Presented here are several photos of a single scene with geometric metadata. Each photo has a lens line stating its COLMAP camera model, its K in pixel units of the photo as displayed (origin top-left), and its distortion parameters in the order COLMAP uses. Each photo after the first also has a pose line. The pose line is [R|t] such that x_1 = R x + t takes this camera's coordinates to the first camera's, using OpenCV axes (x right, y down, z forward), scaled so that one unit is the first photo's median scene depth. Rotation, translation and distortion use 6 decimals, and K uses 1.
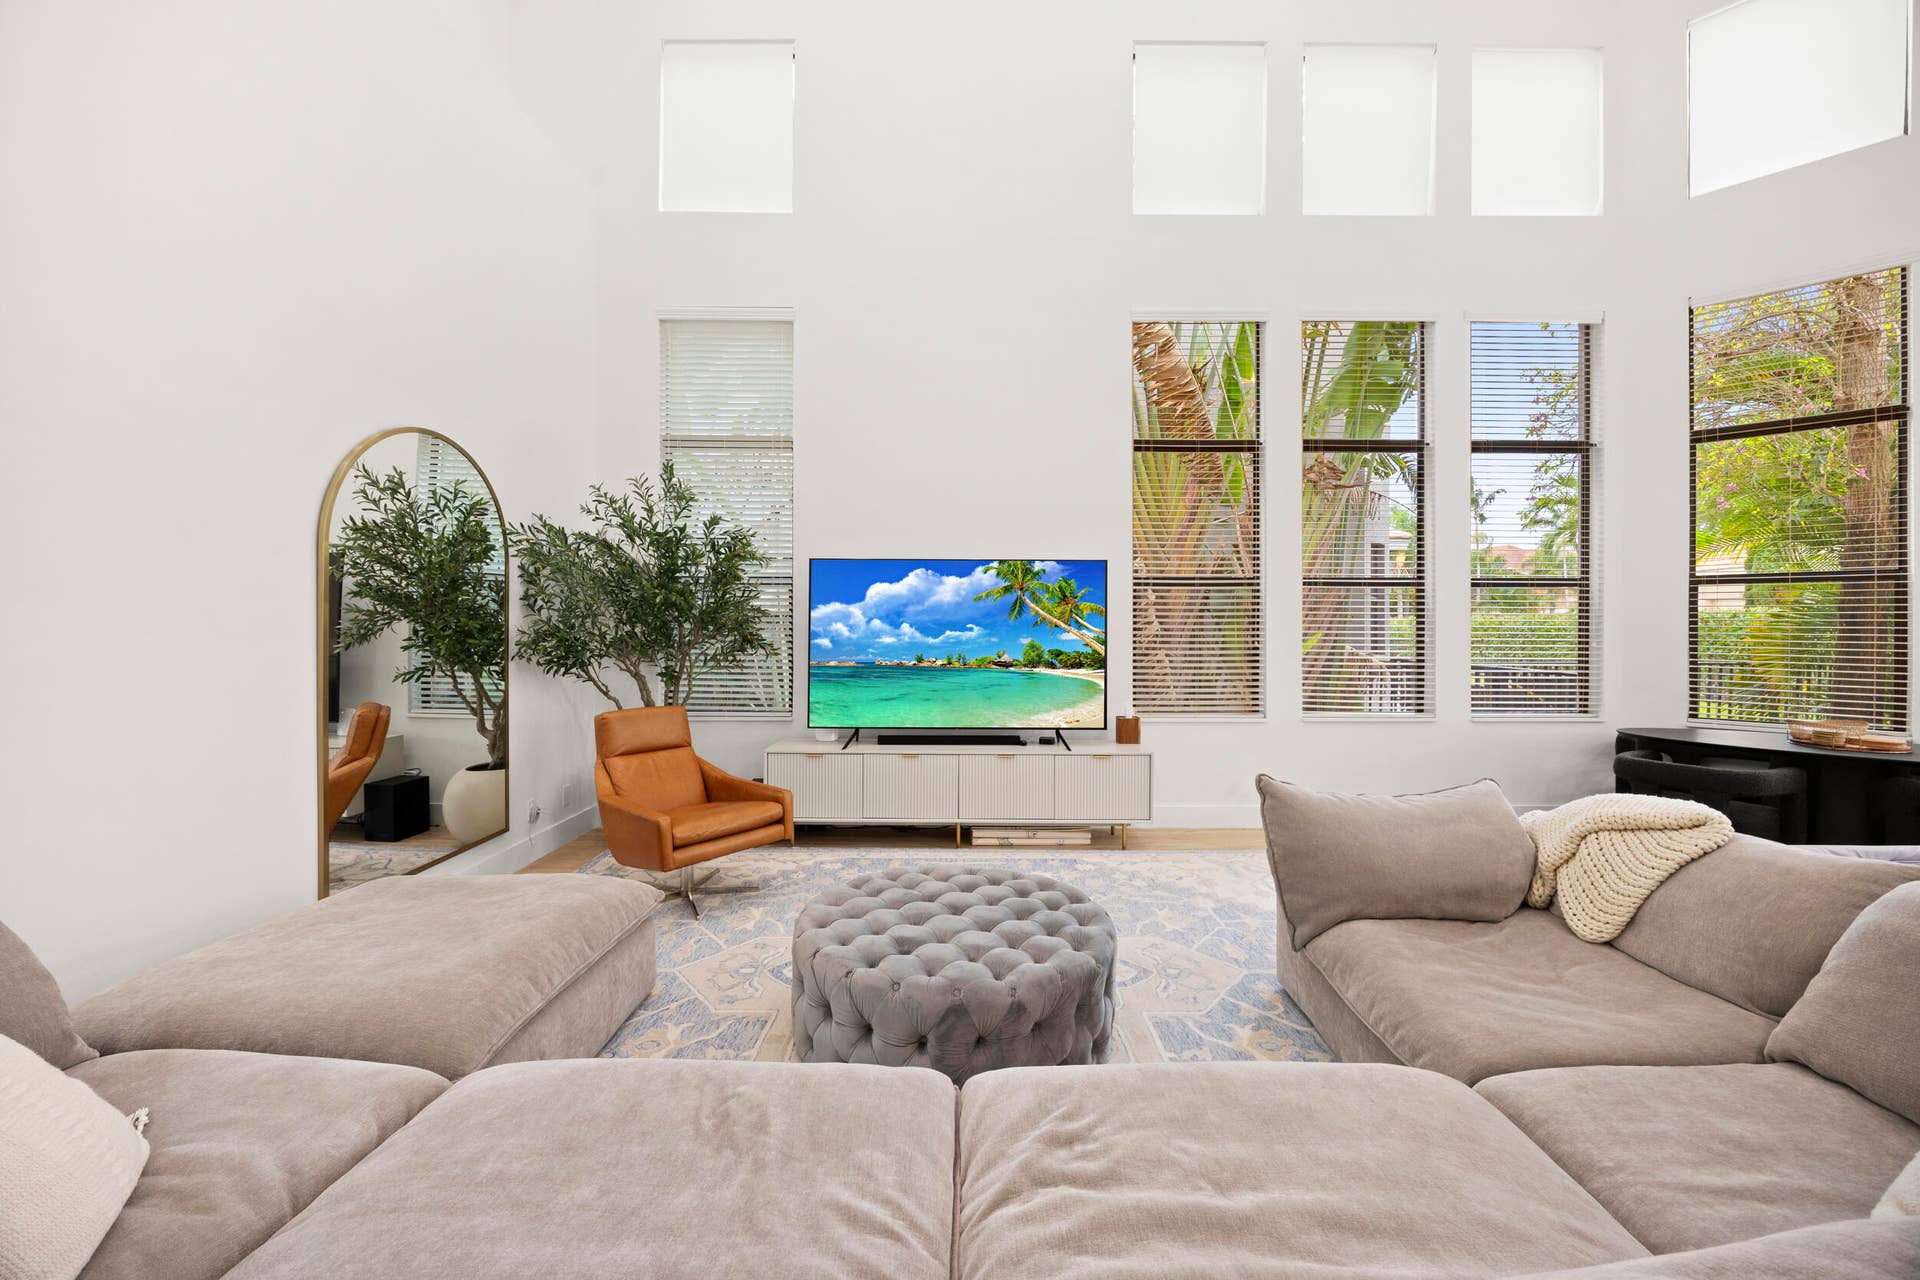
lens RADIAL K [[689.3, 0, 965.7], [0, 689.3, 628.8], [0, 0, 1]] dist [-0.008001, -0.000134]
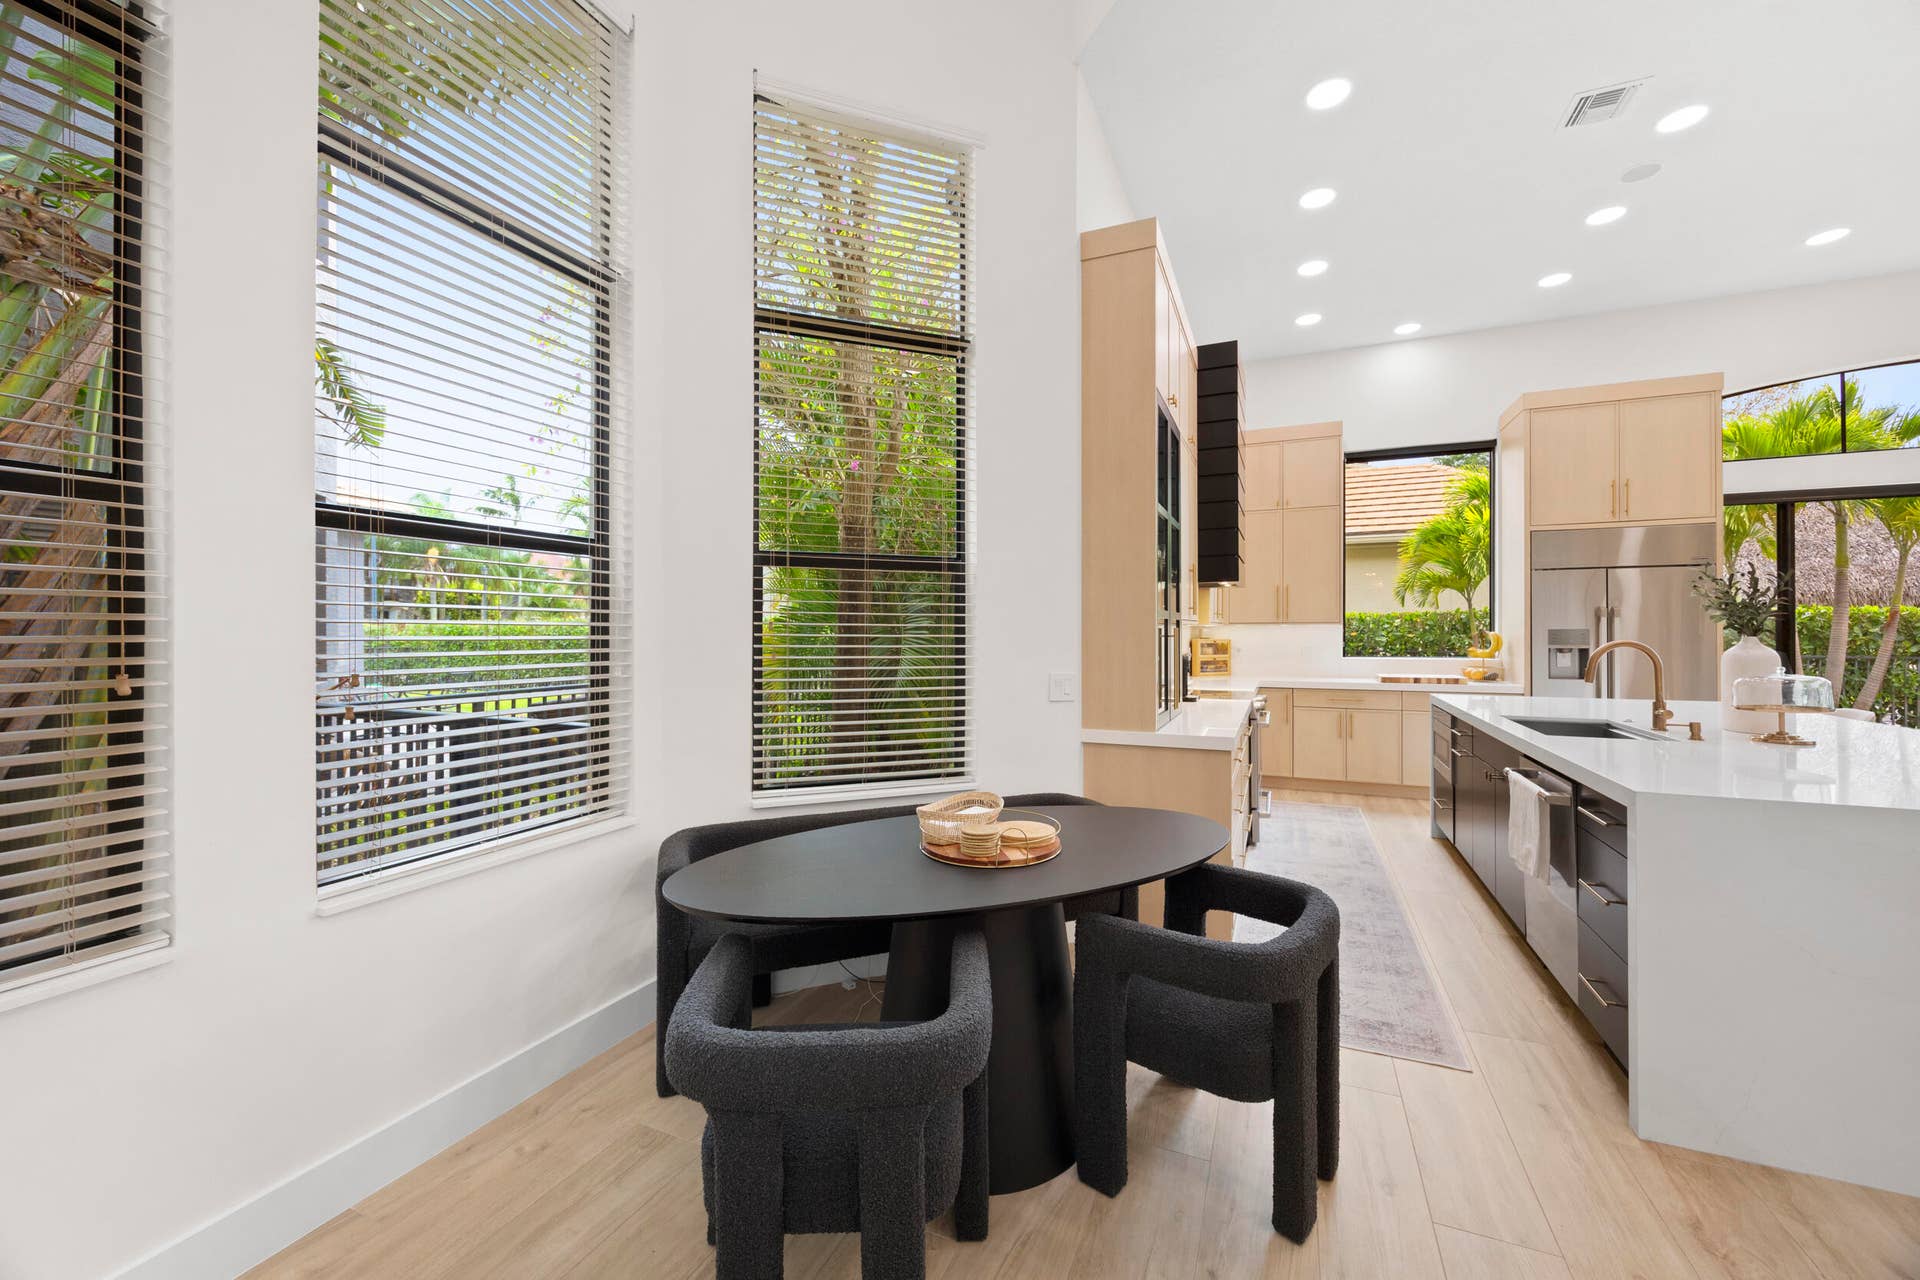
lens RADIAL K [[735.4, 0, 965.9], [0, 735.4, 631.9], [0, 0, 1]] dist [-0.000523, -0.000195]
pose [[0.373304, -0.009587, 0.927660, 0.518985], [-0.001638, 0.999938, 0.010993, -0.012417], [-0.927708, -0.005623, 0.373265, 0.568361]]
